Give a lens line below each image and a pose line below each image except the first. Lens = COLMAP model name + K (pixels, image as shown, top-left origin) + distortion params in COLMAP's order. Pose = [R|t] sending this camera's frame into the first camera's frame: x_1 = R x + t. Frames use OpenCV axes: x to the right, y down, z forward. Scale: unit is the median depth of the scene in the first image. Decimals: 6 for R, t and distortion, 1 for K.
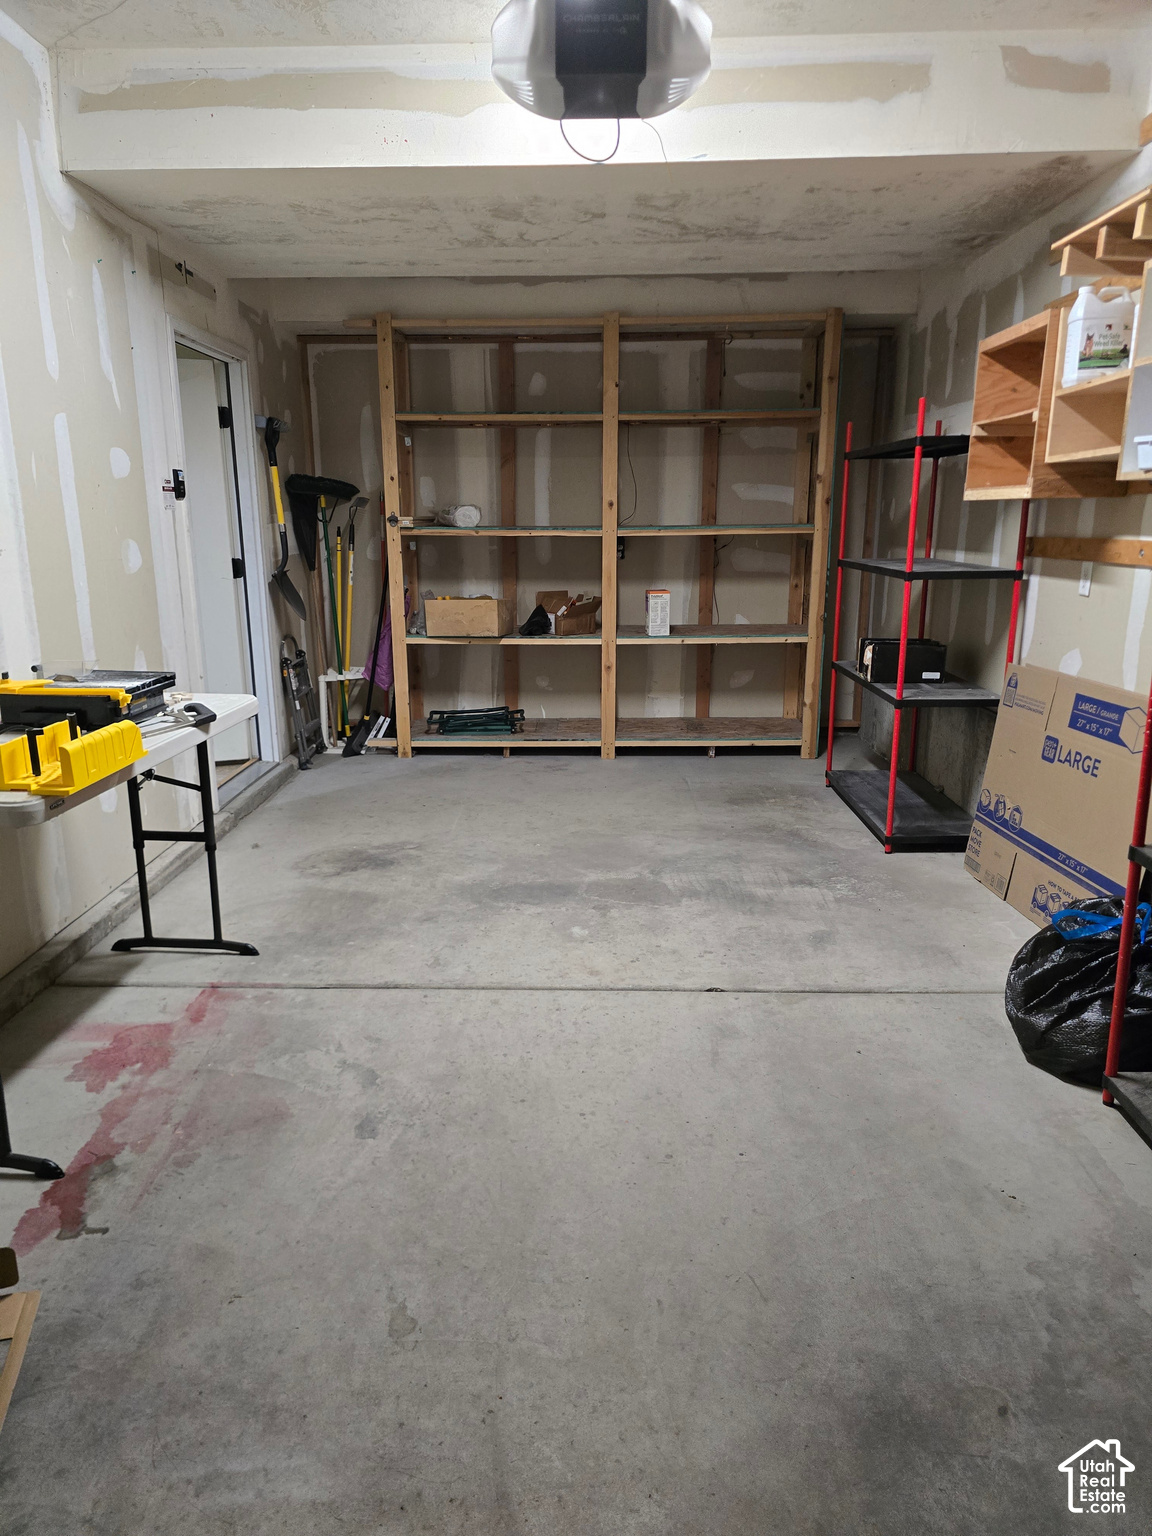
lens RADIAL K [[1028.9, 0, 577.2], [0, 1028.9, 766.3], [0, 0, 1]] dist [0.054311, -0.047713]
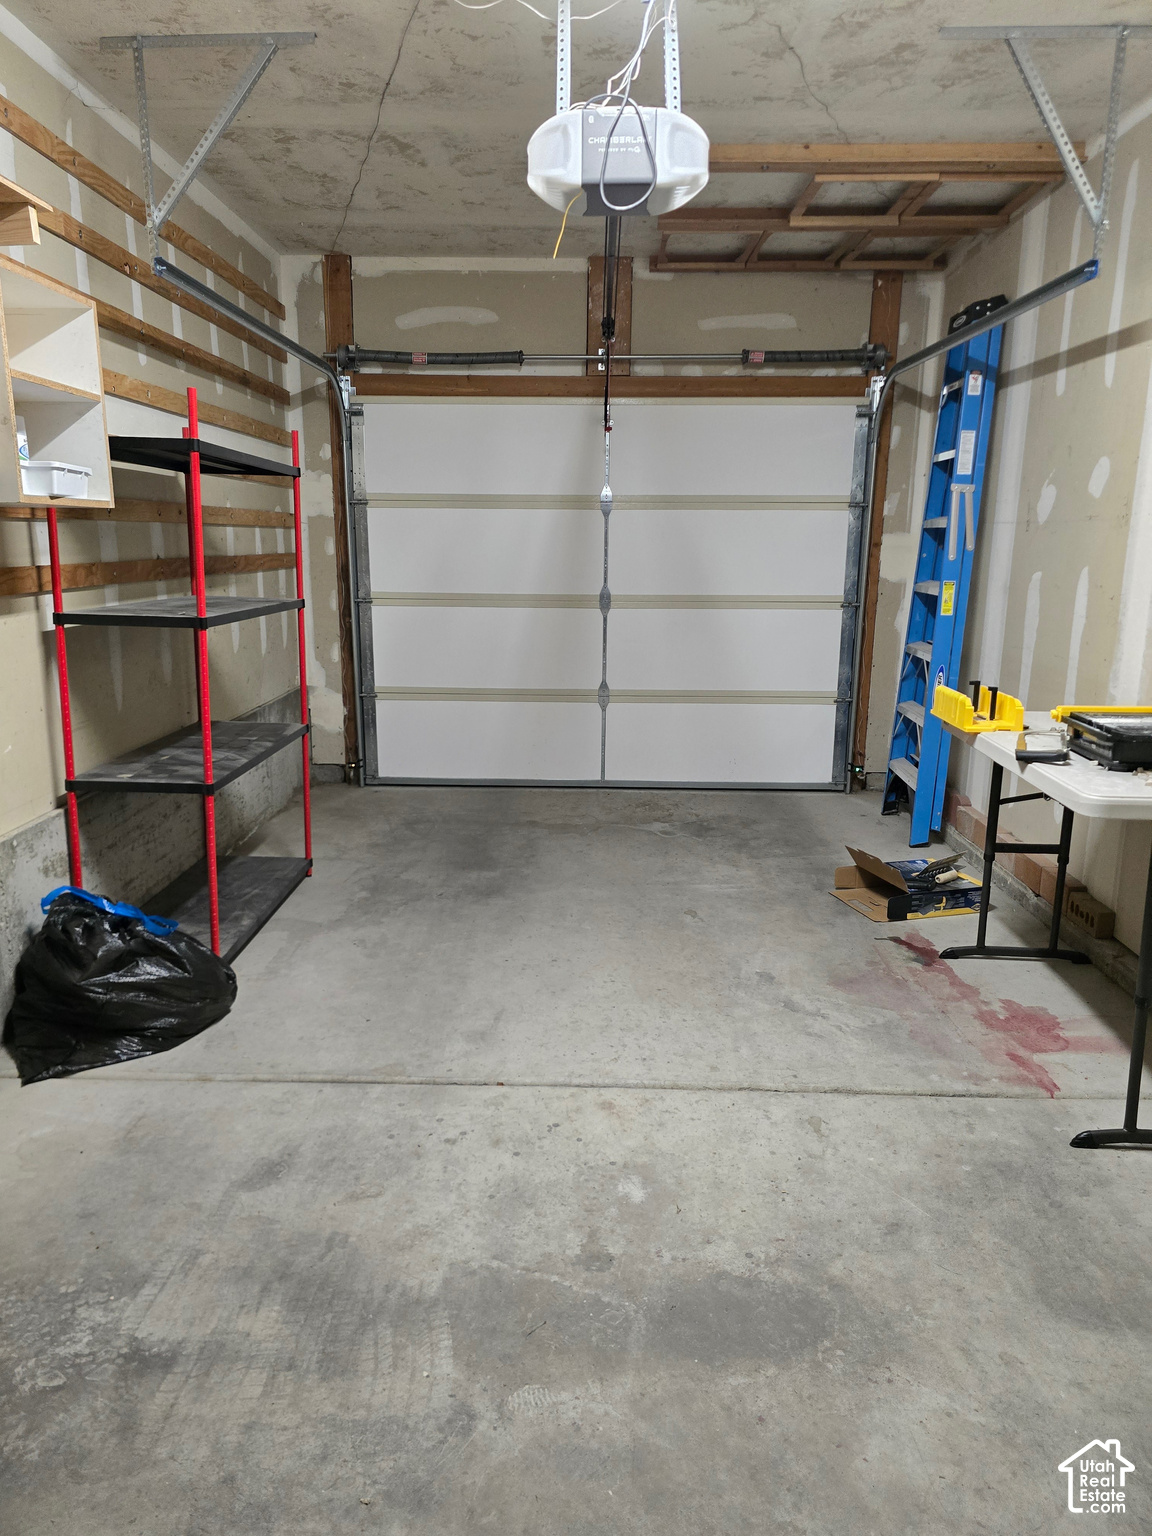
lens RADIAL K [[1028.9, 0, 568.1], [0, 1028.9, 751.4], [0, 0, 1]] dist [0.054311, -0.047713]
pose [[-0.999952, -0.001026, 0.009753, 0.038164], [0.003244, 0.903922, 0.427684, -0.385789], [-0.009255, 0.427695, -0.903876, 1.567894]]
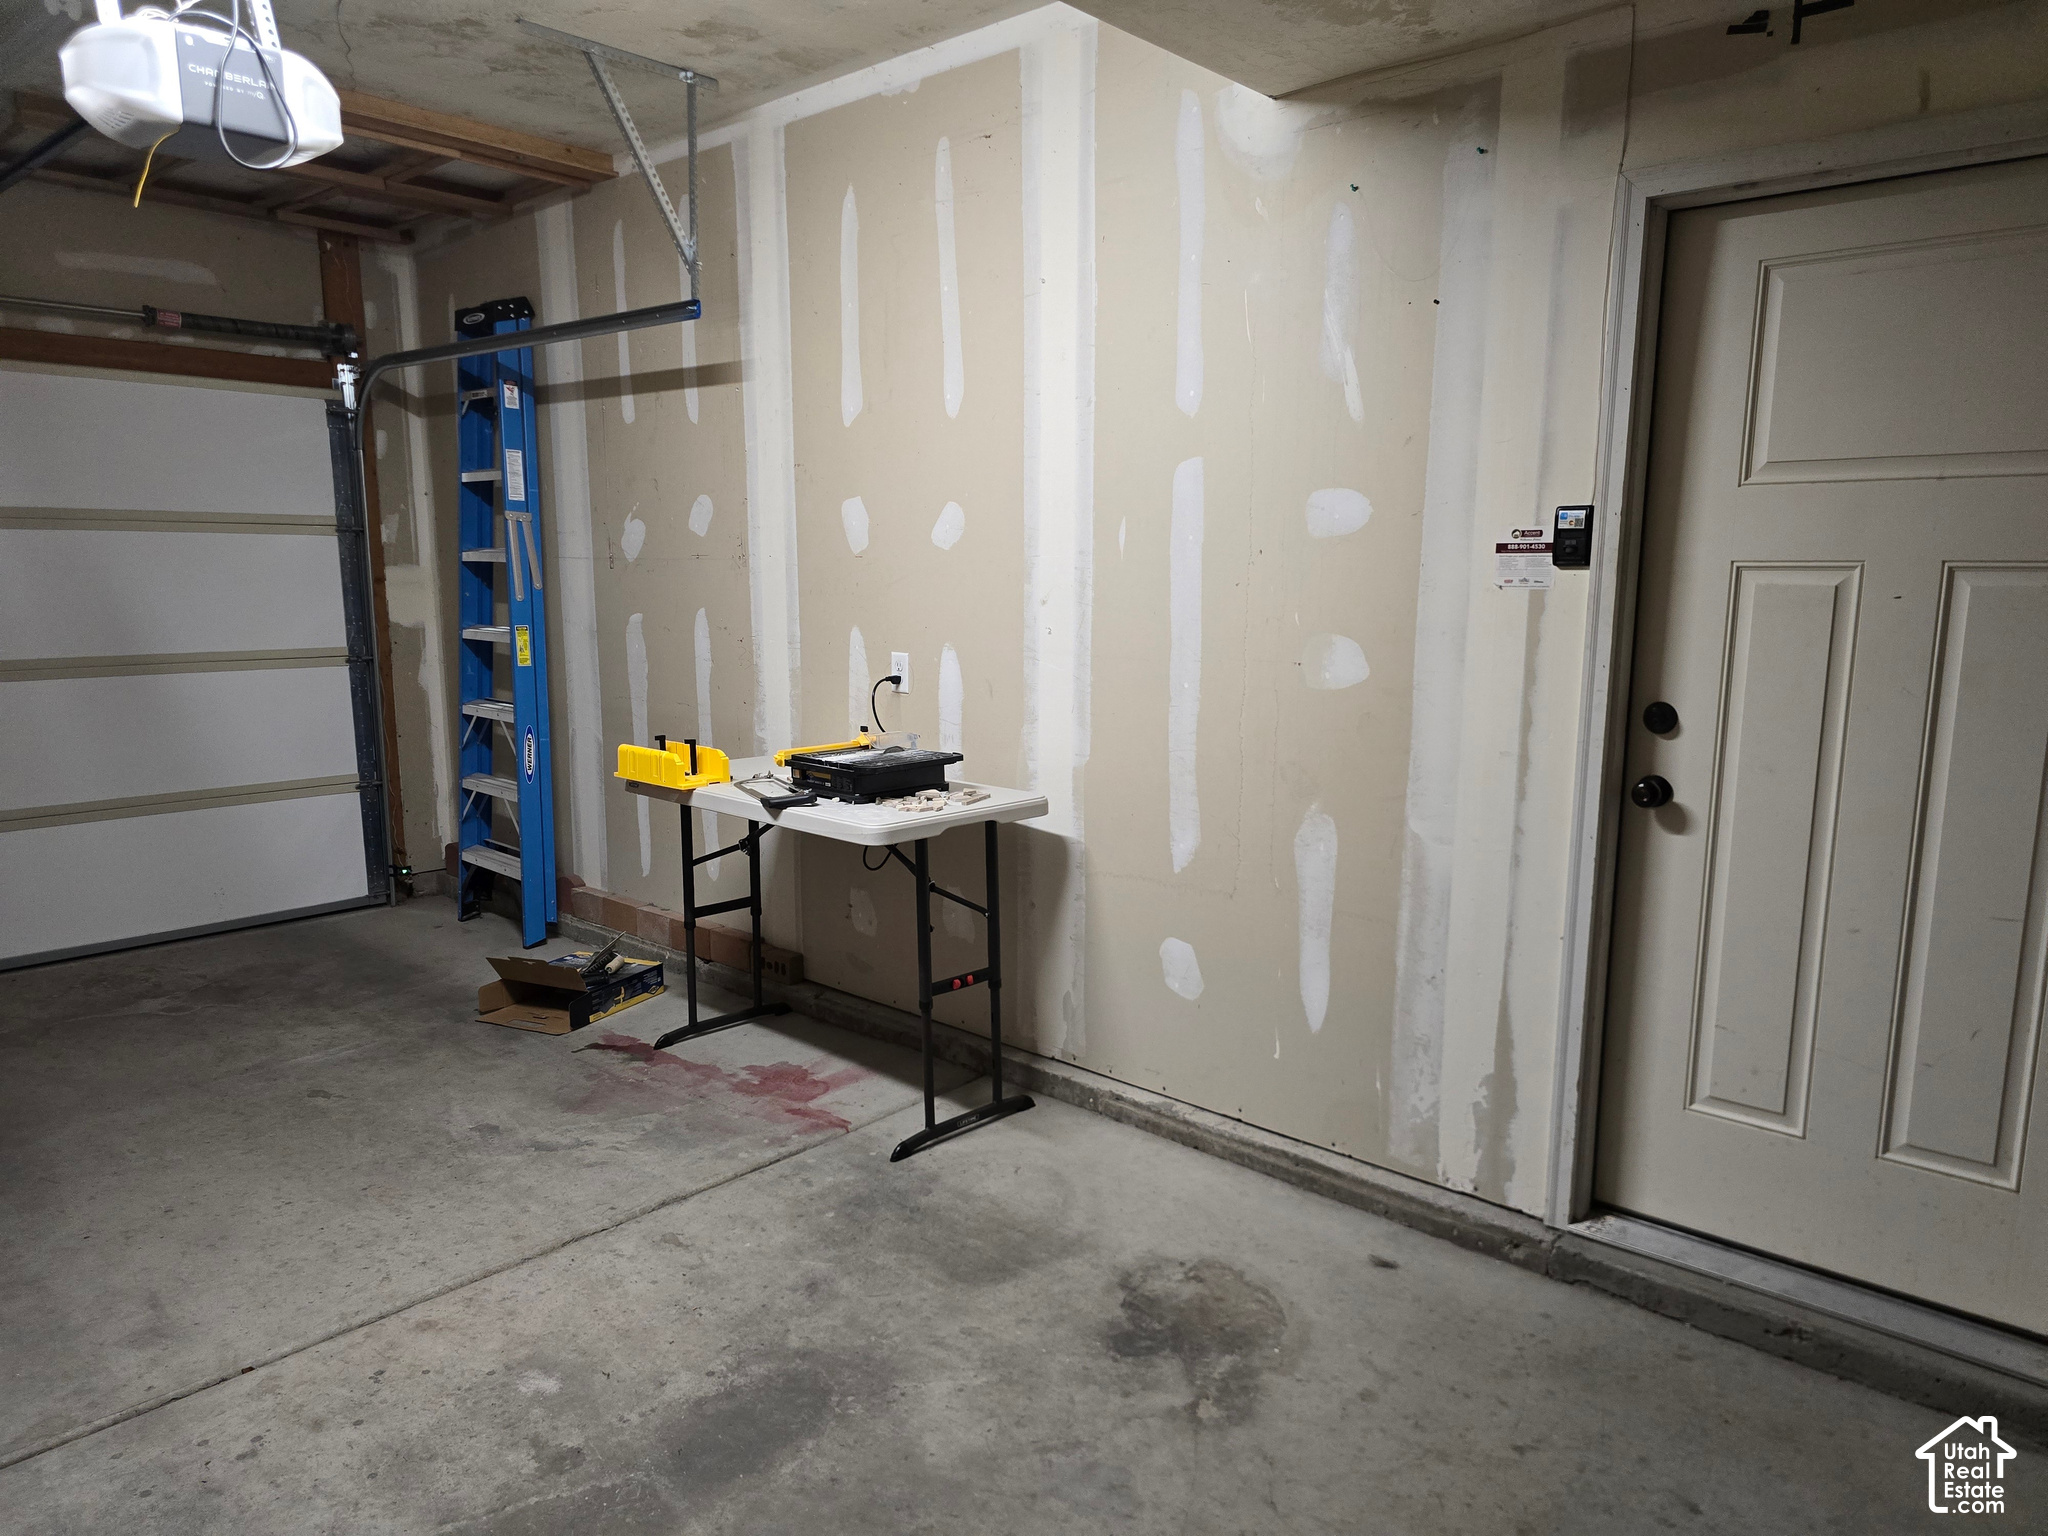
lens RADIAL K [[1371.9, 0, 1016.7], [0, 1371.9, 759.7], [0, 0, 1]] dist [0.054311, -0.047713]
pose [[-0.663607, 0.111144, -0.739779, 0.349631], [-0.175152, 0.938330, 0.298091, -0.415931], [0.727288, 0.327389, -0.603215, 1.601562]]
